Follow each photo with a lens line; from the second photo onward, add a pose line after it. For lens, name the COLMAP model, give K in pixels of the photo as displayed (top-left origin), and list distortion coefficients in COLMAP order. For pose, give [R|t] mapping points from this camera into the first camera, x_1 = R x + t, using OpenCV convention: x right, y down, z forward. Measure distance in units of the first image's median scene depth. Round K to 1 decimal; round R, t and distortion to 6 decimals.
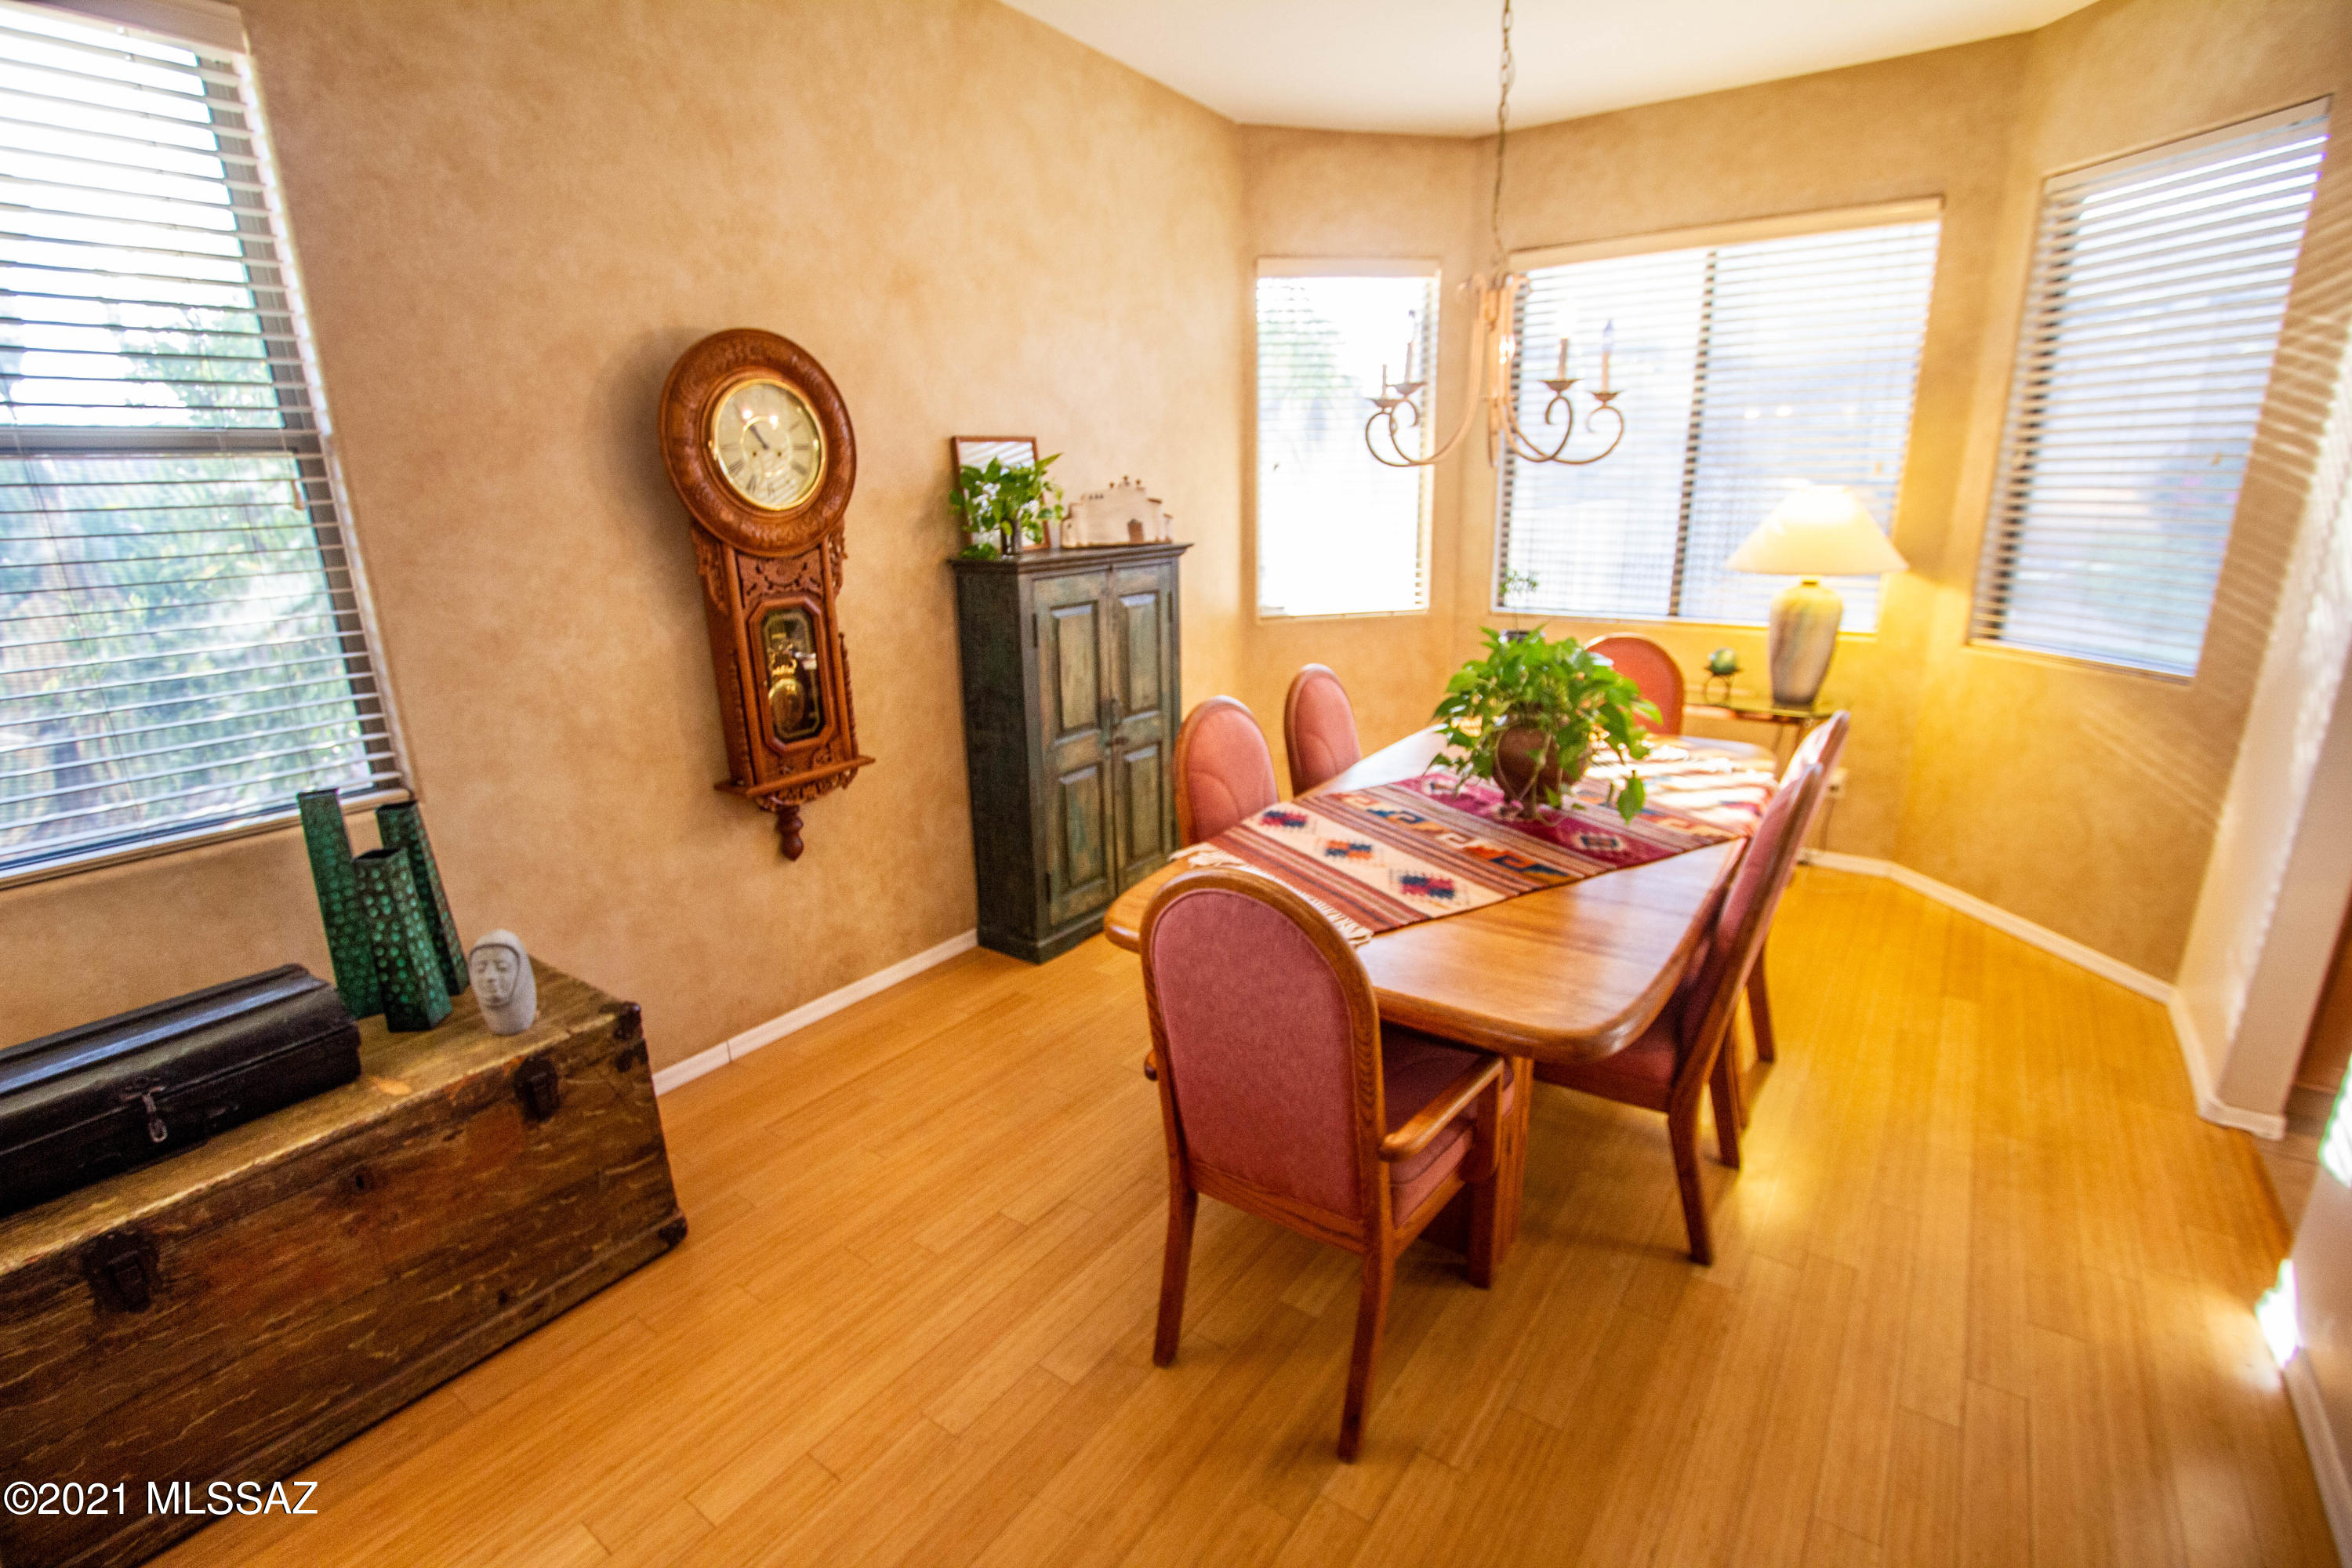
lens RADIAL K [[1083.6, 0, 1182.0], [0, 1083.6, 802.2], [0, 0, 1]] dist [-0.016651, 0.001374]
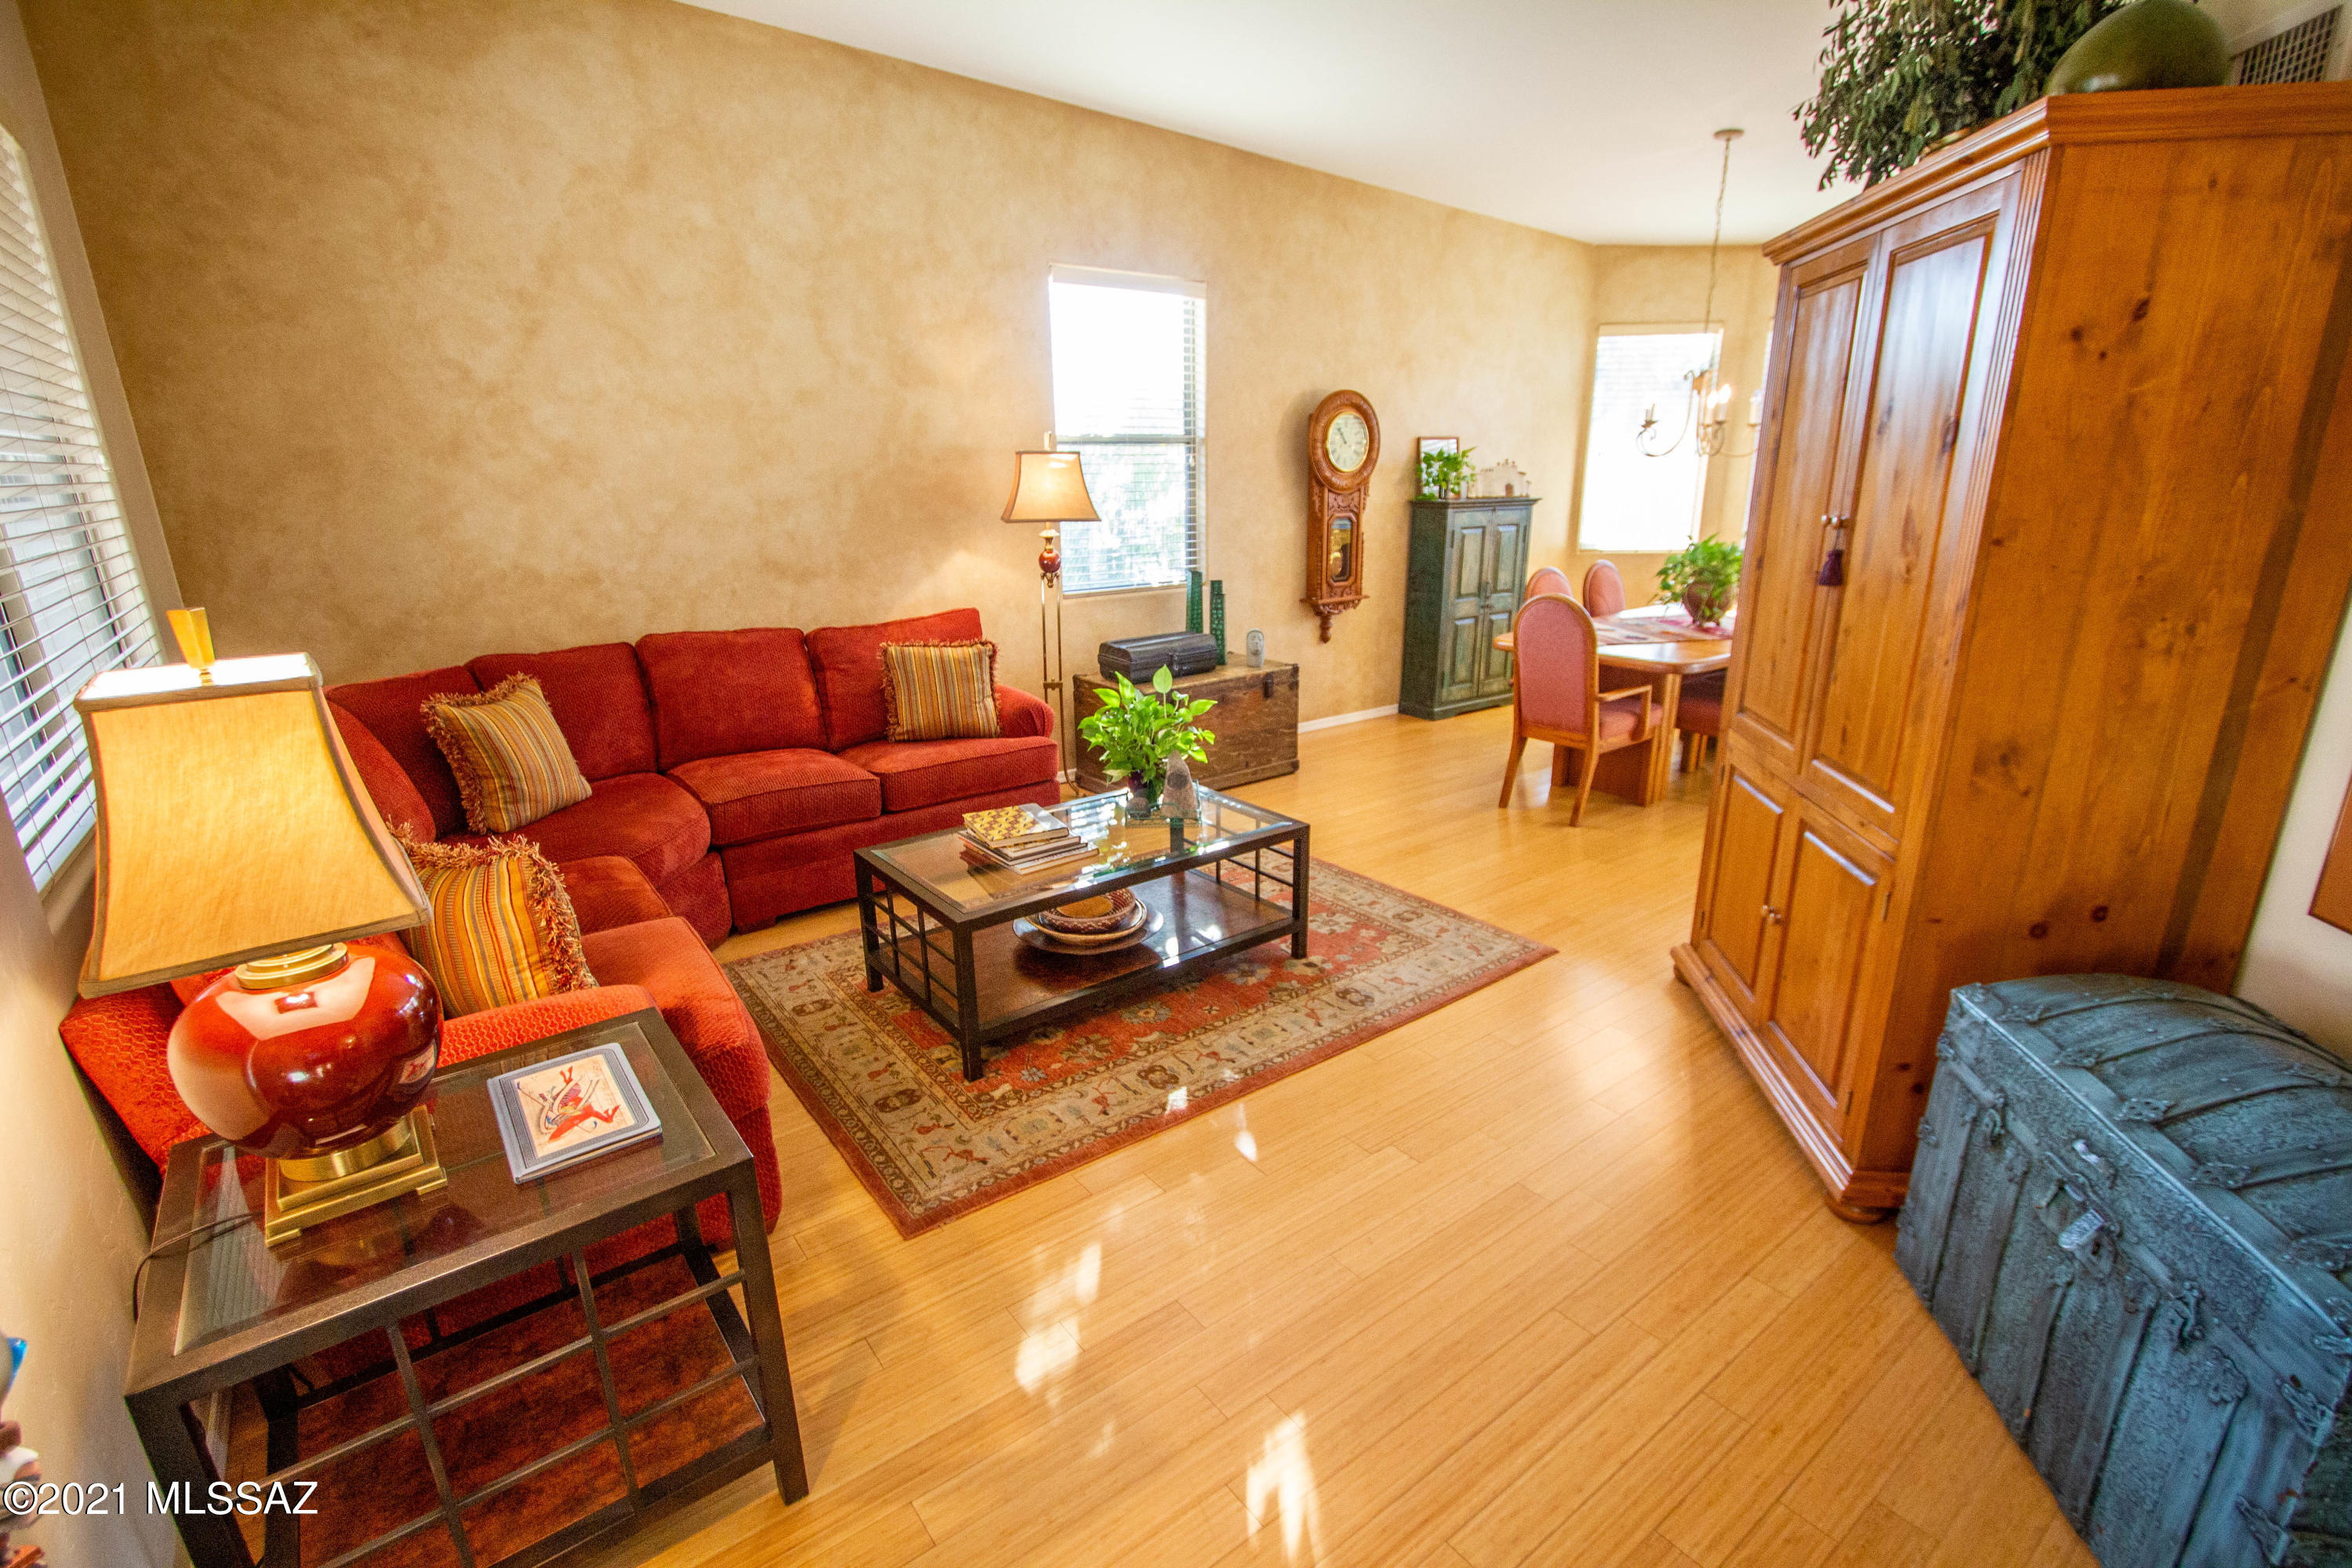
lens RADIAL K [[1083.6, 0, 1182.0], [0, 1083.6, 802.2], [0, 0, 1]] dist [-0.016651, 0.001374]
pose [[0.956506, 0.098591, -0.274546, -0.023621], [-0.094318, 0.995127, 0.028755, 0.322888], [0.276043, -0.001610, 0.961144, -1.064076]]
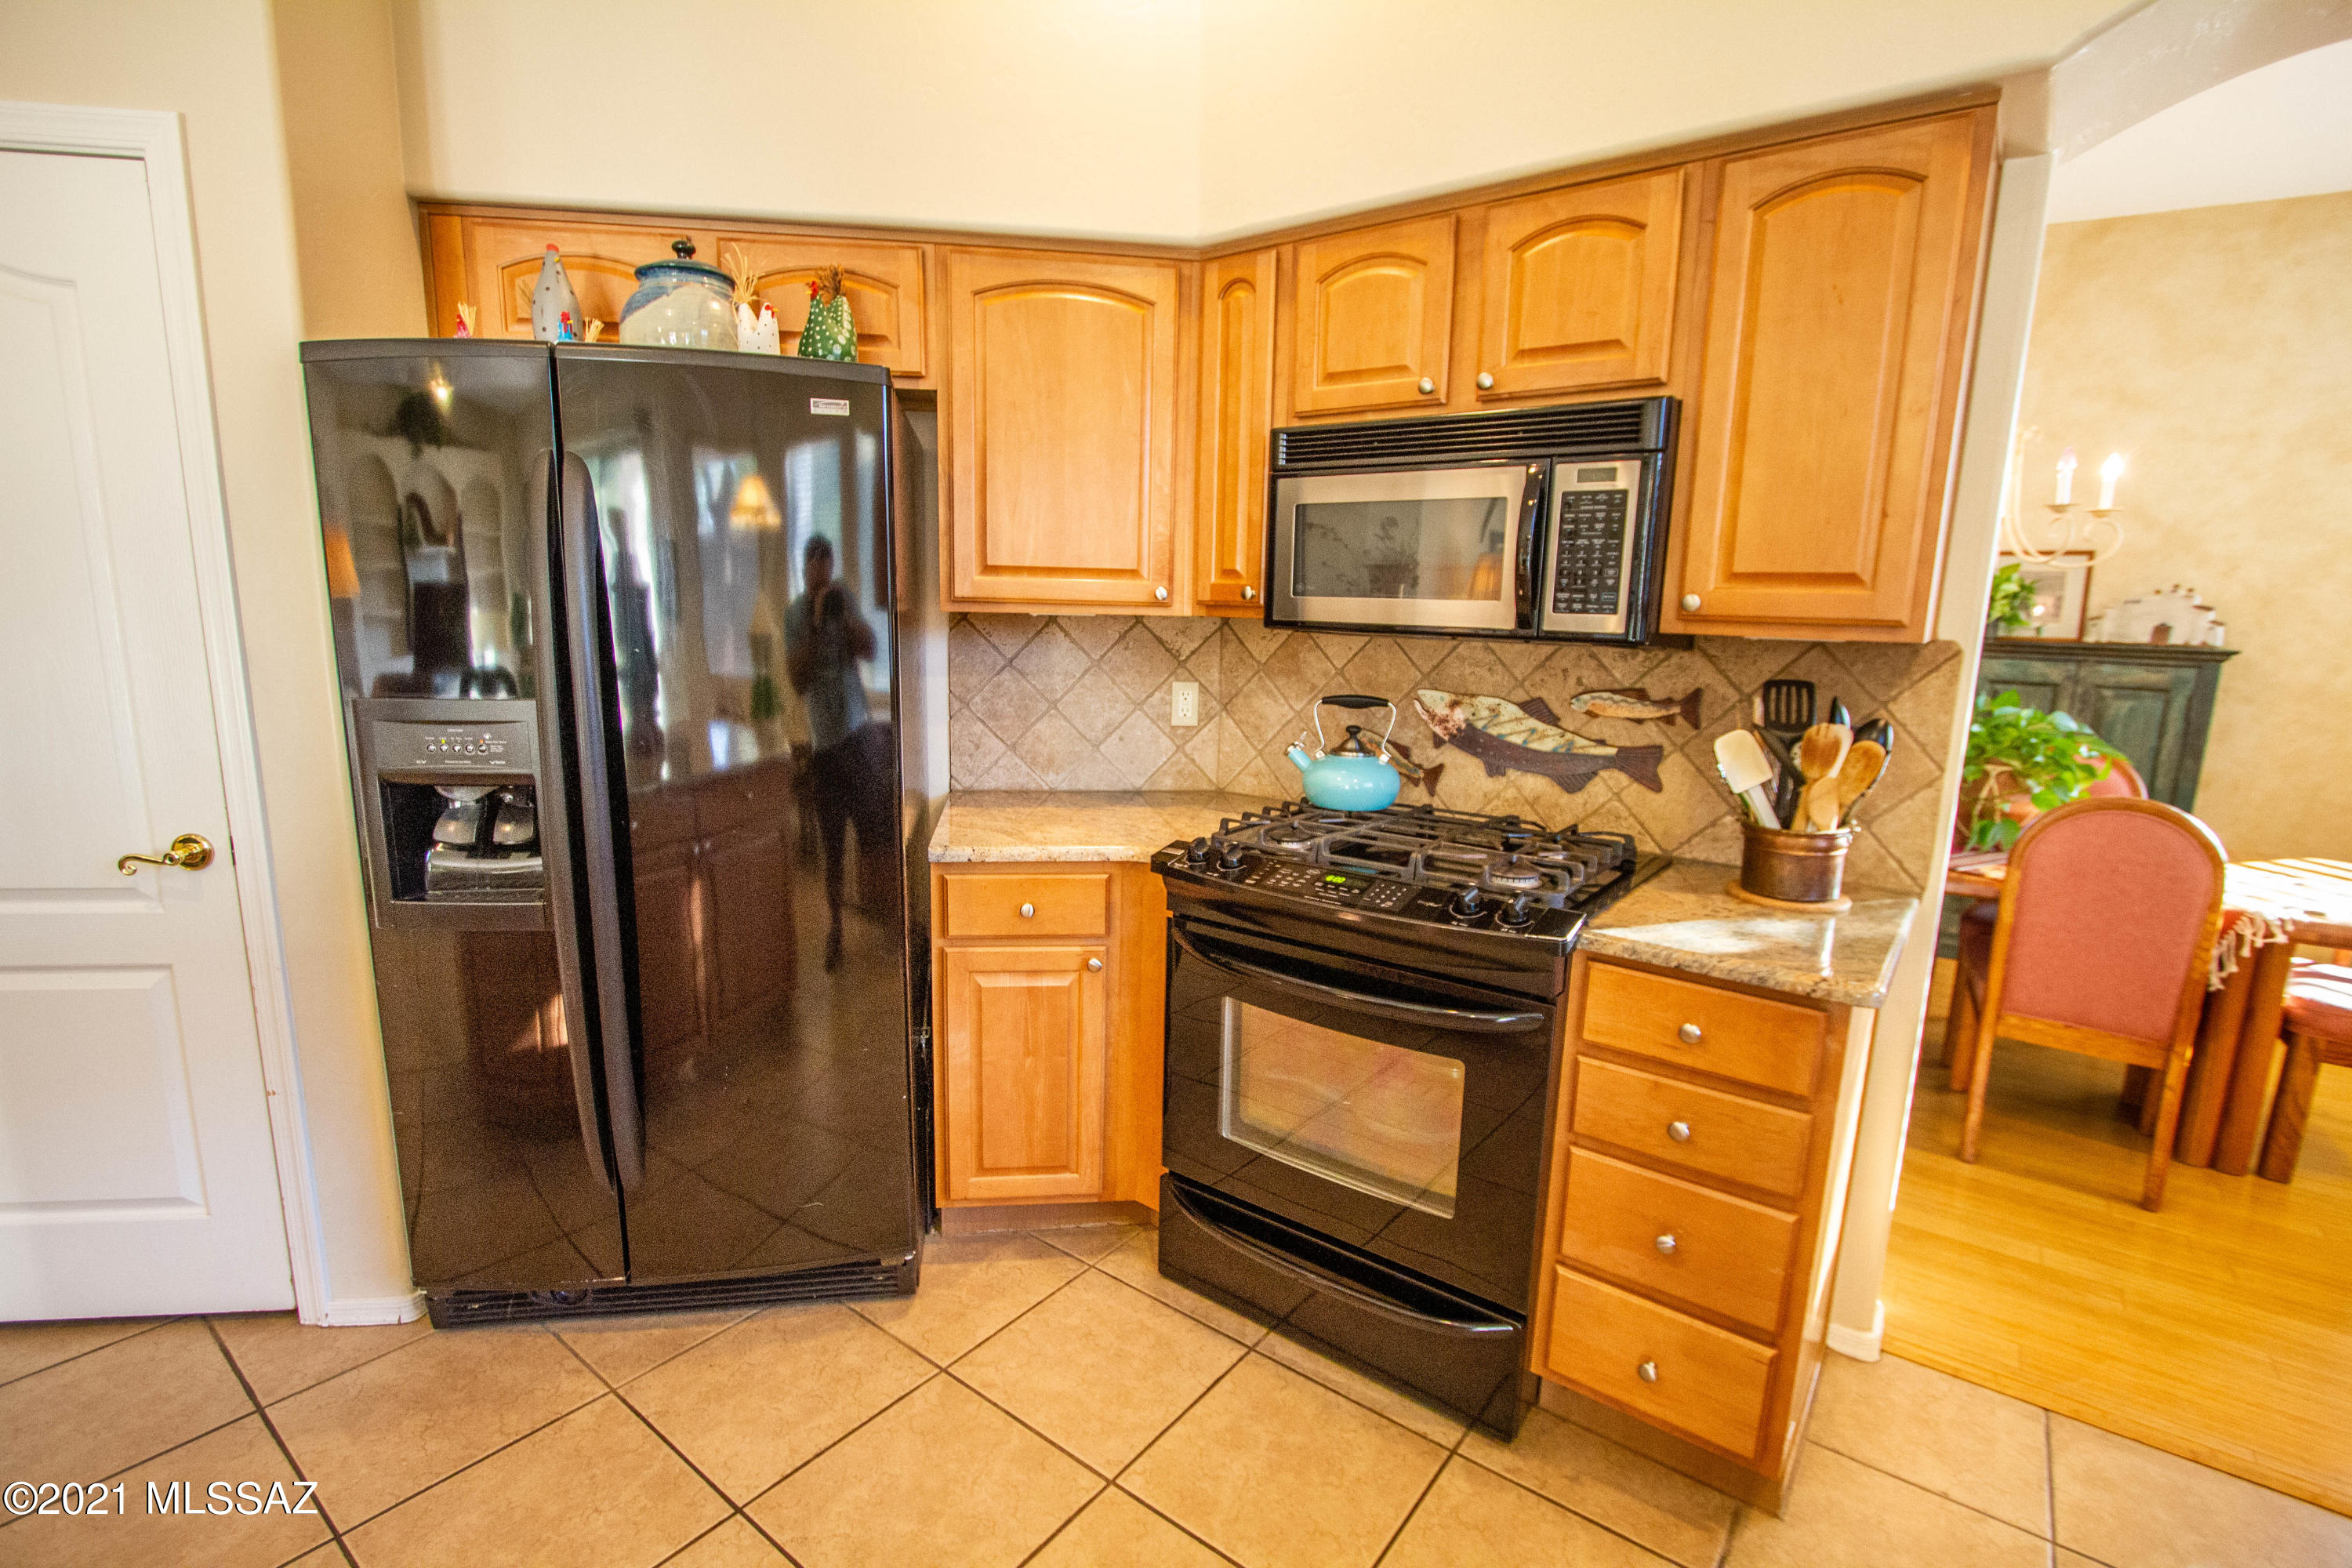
lens RADIAL K [[1083.6, 0, 1182.0], [0, 1083.6, 802.2], [0, 0, 1]] dist [-0.016651, 0.001374]
pose [[-0.028099, 0.218604, -0.975409, 1.318648], [-0.294665, 0.930623, 0.217055, -0.041646], [0.955187, 0.293518, 0.038266, 0.075564]]
